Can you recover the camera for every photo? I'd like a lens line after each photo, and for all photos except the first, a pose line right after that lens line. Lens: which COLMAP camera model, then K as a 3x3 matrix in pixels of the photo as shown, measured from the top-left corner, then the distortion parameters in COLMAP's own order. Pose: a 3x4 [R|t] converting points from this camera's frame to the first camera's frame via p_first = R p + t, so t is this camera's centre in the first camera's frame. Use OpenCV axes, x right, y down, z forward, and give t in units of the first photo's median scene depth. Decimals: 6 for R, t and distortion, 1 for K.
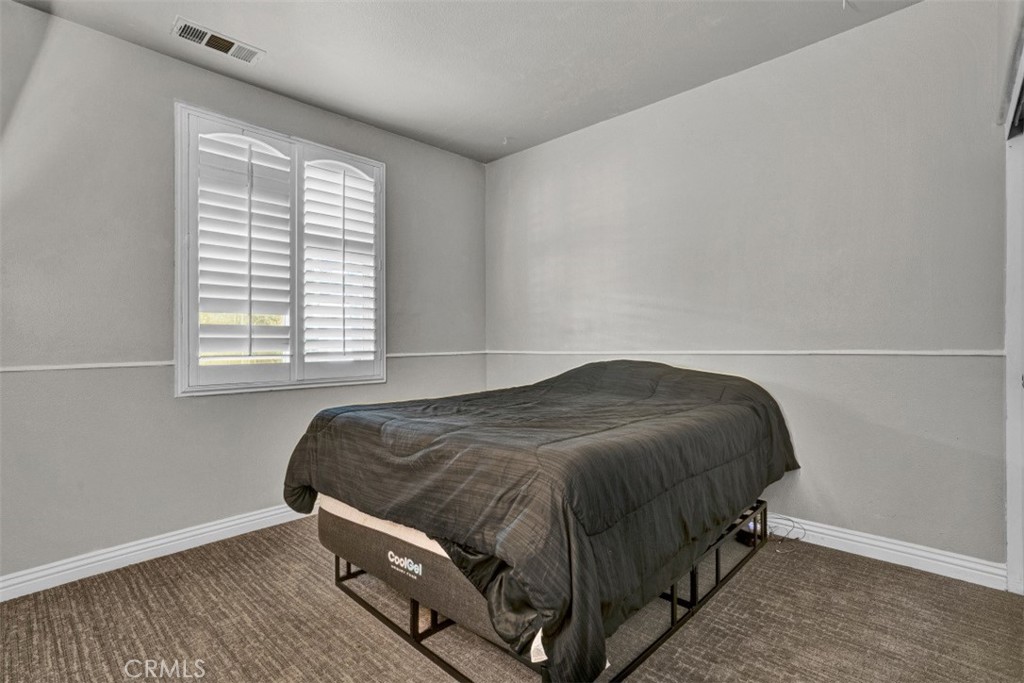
lens RADIAL K [[491.0, 0, 513.2], [0, 491.0, 340.4], [0, 0, 1]] dist [-0.026071, 0.002713]
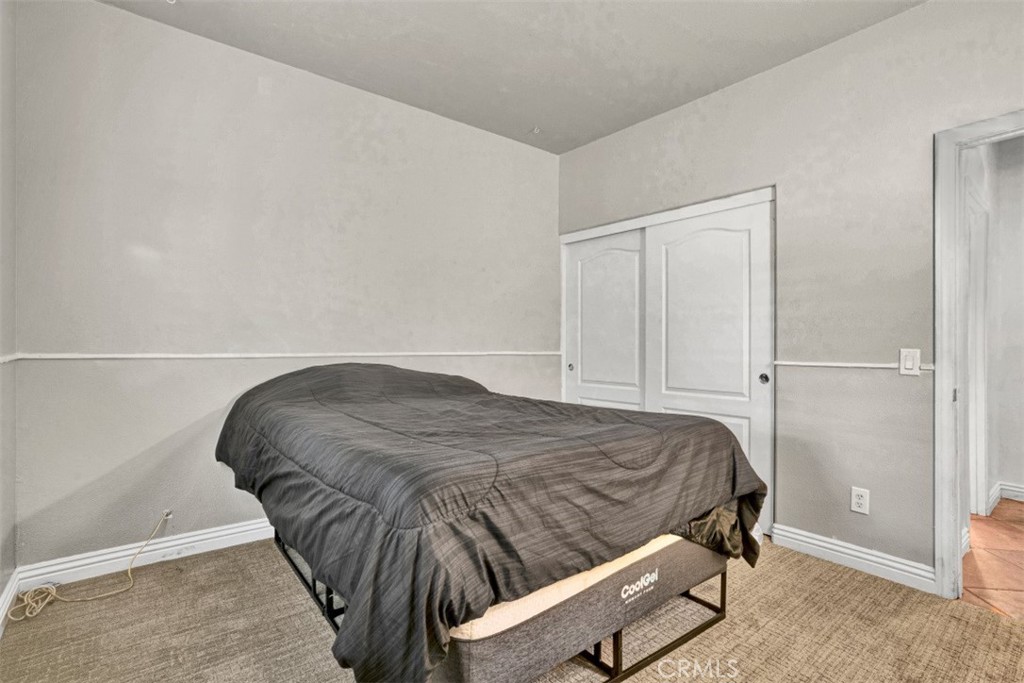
lens RADIAL K [[491.0, 0, 513.4], [0, 491.0, 343.9], [0, 0, 1]] dist [-0.026071, 0.002713]
pose [[0.146094, 0.017081, 0.989123, -1.148429], [-0.015906, 0.999762, -0.014915, 0.026323], [-0.989143, -0.013554, 0.146331, 1.094066]]
